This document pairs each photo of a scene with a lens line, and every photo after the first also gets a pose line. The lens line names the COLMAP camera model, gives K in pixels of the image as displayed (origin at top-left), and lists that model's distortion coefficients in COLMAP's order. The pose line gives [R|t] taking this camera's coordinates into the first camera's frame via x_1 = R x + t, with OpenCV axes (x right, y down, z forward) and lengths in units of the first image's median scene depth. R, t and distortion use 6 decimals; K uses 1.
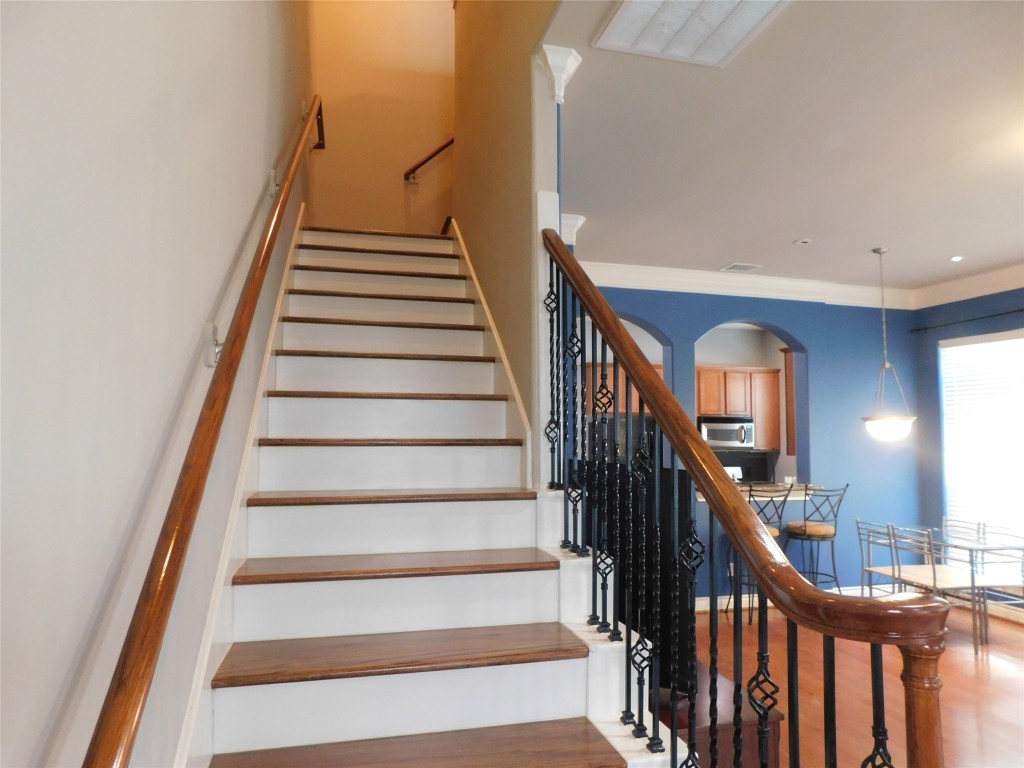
lens RADIAL K [[682.4, 0, 522.0], [0, 682.4, 371.3], [0, 0, 1]] dist [-0.061100, 0.049545]
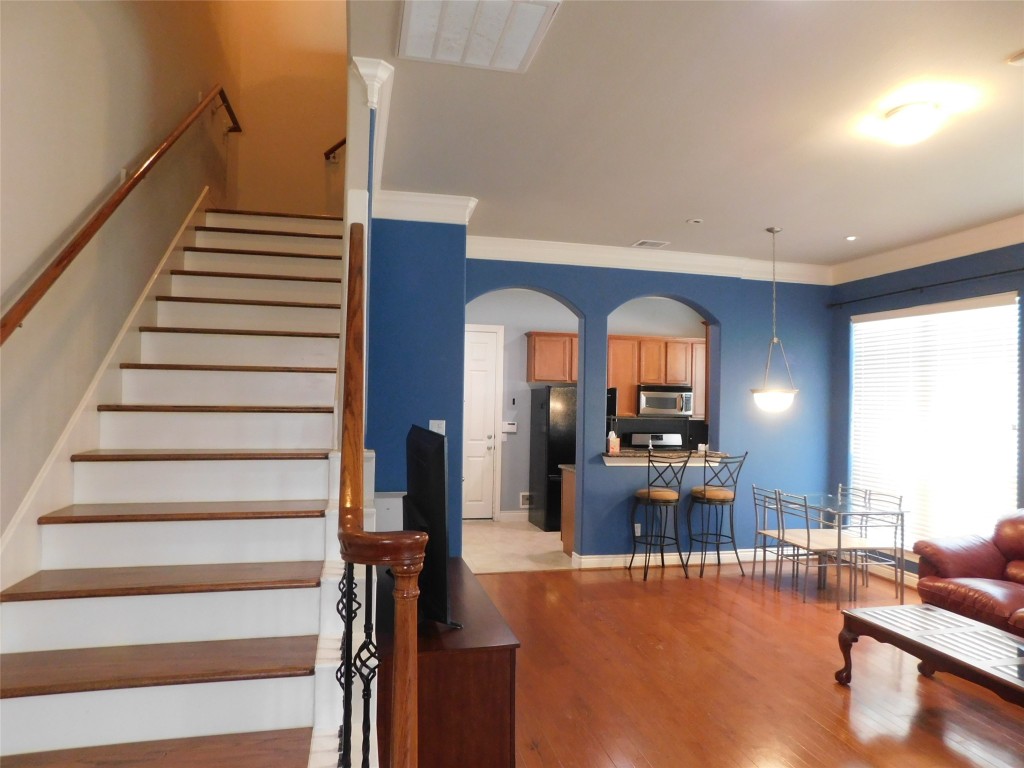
lens RADIAL K [[682.4, 0, 517.7], [0, 682.4, 375.6], [0, 0, 1]] dist [-0.061100, 0.049545]
pose [[0.999608, 0.011670, -0.025450, 0.152358], [-0.010128, 0.998153, 0.059898, -0.011843], [0.026102, -0.059616, 0.997880, -0.060721]]
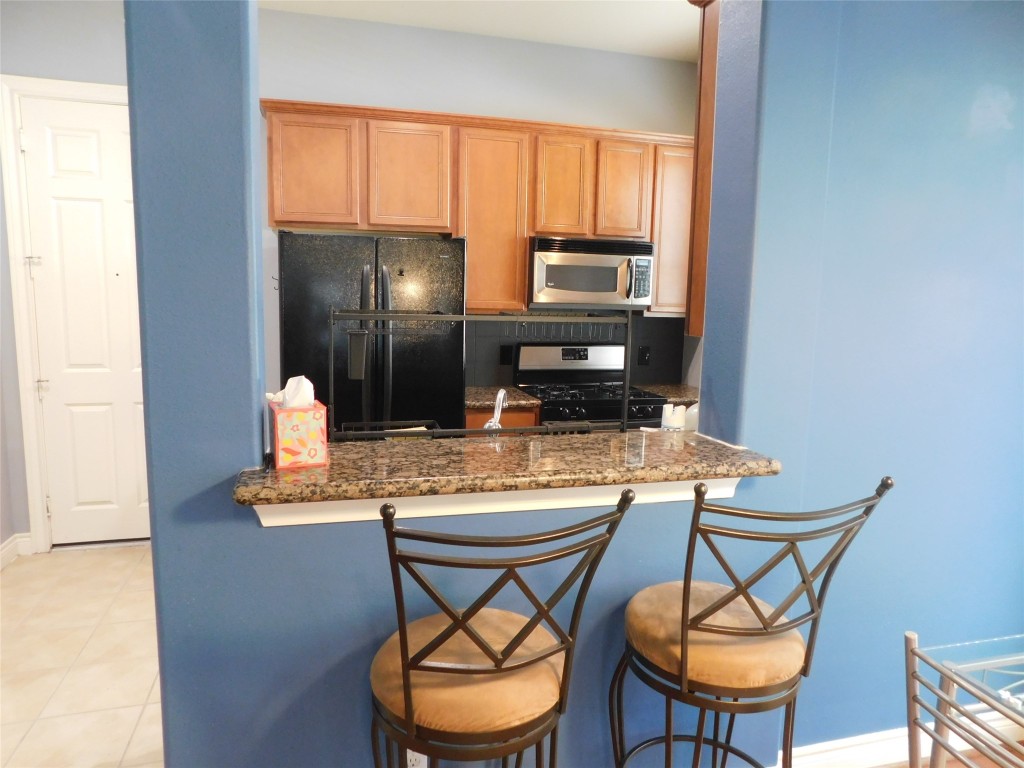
lens RADIAL K [[682.4, 0, 510.8], [0, 682.4, 378.7], [0, 0, 1]] dist [-0.061100, 0.049545]
pose [[0.999764, 0.012298, 0.017892, 0.356675], [-0.015972, 0.974820, 0.222419, 0.086458], [-0.014706, -0.222652, 0.974787, 0.797764]]
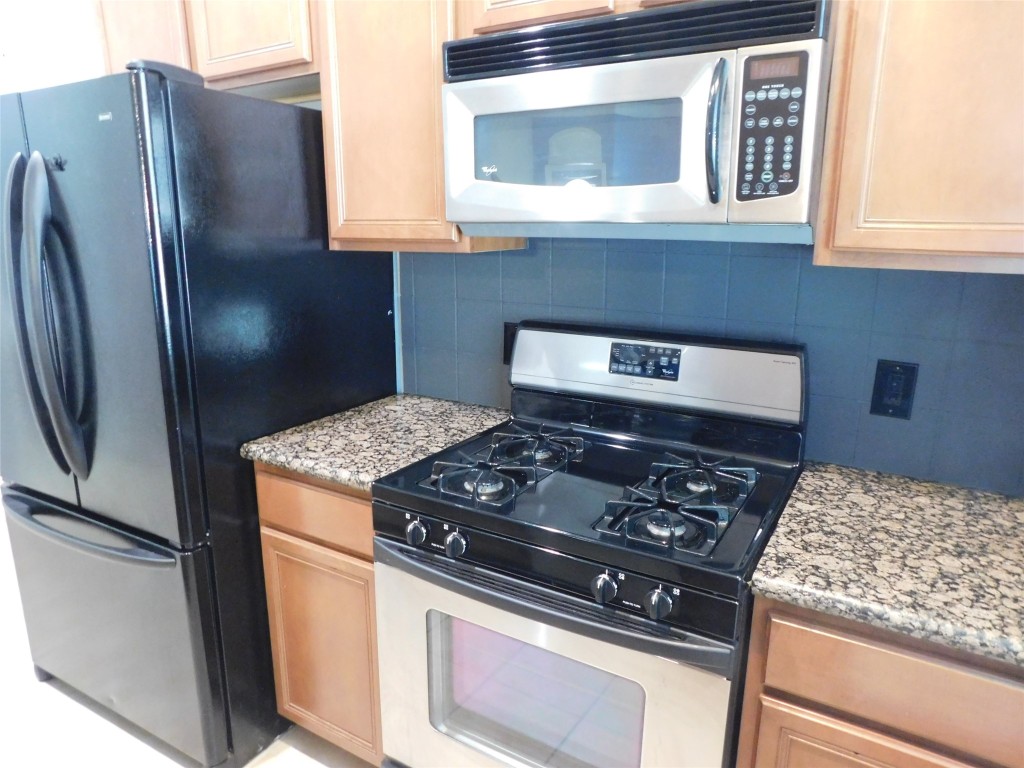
lens RADIAL K [[682.4, 0, 512.5], [0, 682.4, 382.0], [0, 0, 1]] dist [-0.061100, 0.049545]
pose [[0.702533, 0.153630, -0.694870, 0.596647], [0.073759, 0.955443, 0.285813, 0.148404], [0.707818, -0.252046, 0.659899, 1.299695]]
